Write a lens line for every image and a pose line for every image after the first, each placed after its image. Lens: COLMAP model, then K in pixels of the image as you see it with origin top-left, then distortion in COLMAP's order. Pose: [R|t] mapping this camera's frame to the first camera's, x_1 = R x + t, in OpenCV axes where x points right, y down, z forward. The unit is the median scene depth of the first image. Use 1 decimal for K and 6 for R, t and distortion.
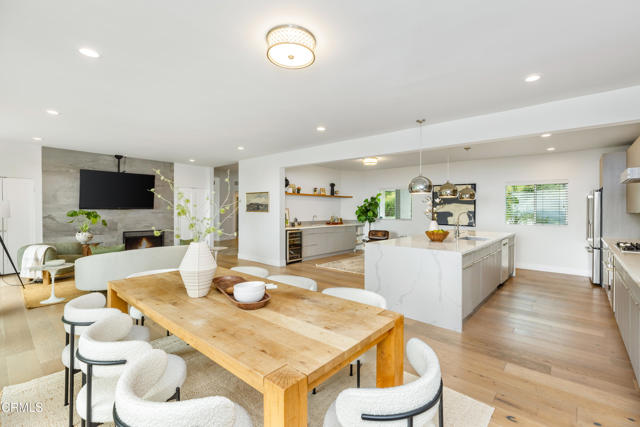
lens RADIAL K [[288.2, 0, 325.0], [0, 288.2, 209.0], [0, 0, 1]] dist [0.000014, -0.000646]
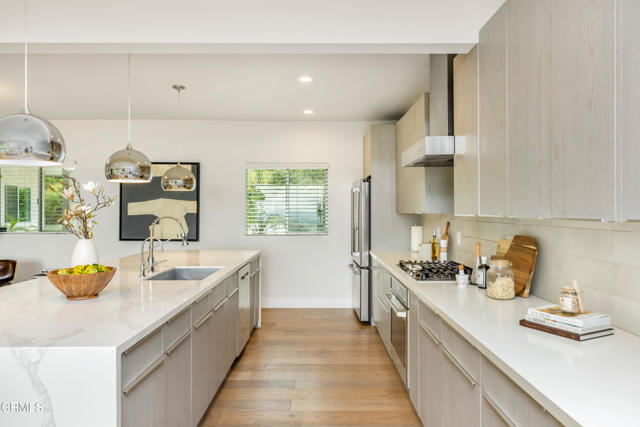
lens RADIAL K [[437.9, 0, 320.3], [0, 437.9, 208.4], [0, 0, 1]] dist [0.012992, 0.004912]
pose [[0.752181, -0.002244, 0.658953, 0.147186], [0.004551, 0.999988, -0.001789, 0.001113], [-0.658941, 0.004345, 0.752182, 0.223246]]
